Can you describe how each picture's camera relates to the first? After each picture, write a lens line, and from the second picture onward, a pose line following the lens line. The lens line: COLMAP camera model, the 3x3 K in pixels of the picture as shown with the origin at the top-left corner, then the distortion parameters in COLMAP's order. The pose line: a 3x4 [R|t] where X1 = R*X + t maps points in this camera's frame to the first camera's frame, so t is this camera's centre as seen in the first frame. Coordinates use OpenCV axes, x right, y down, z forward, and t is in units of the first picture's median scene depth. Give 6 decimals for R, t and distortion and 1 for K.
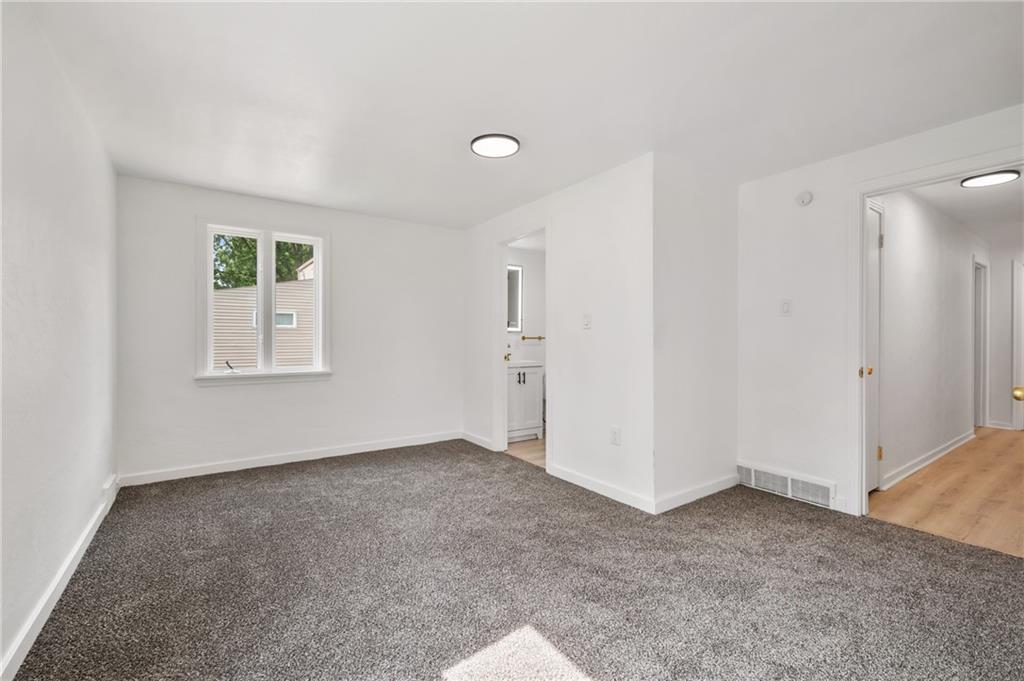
lens RADIAL K [[442.1, 0, 513.6], [0, 442.1, 339.0], [0, 0, 1]] dist [0.002440, 0.000144]
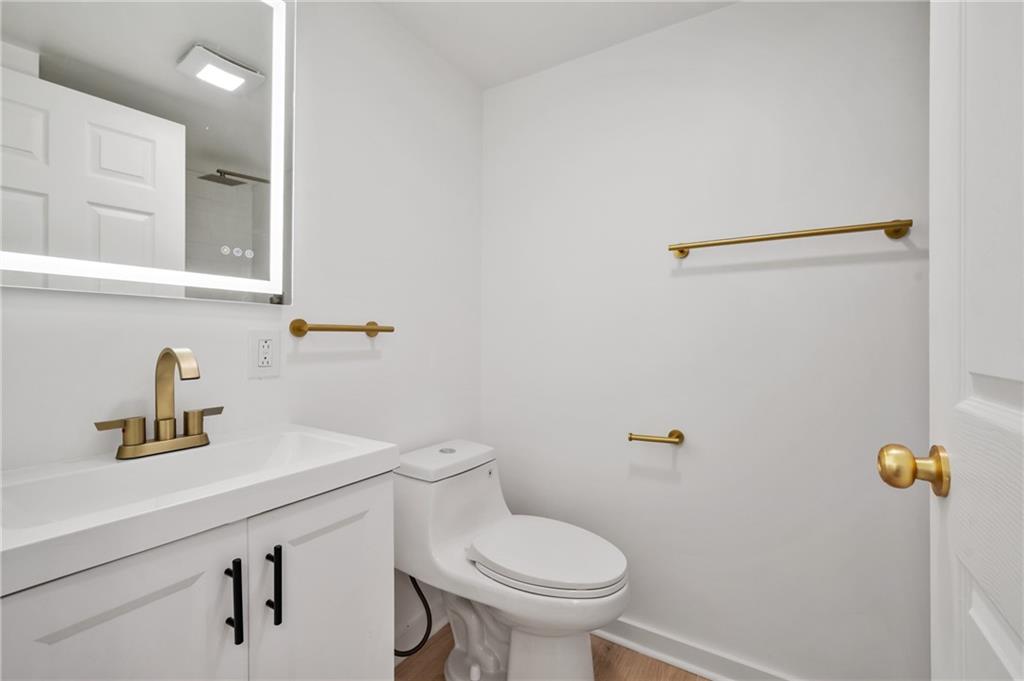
lens RADIAL K [[442.1, 0, 510.4], [0, 442.1, 338.6], [0, 0, 1]] dist [0.002440, 0.000144]
pose [[0.926094, -0.001970, 0.377287, 0.041363], [0.002126, 0.999998, 0.000004, 0.004033], [-0.377287, 0.000799, 0.926096, 0.827563]]
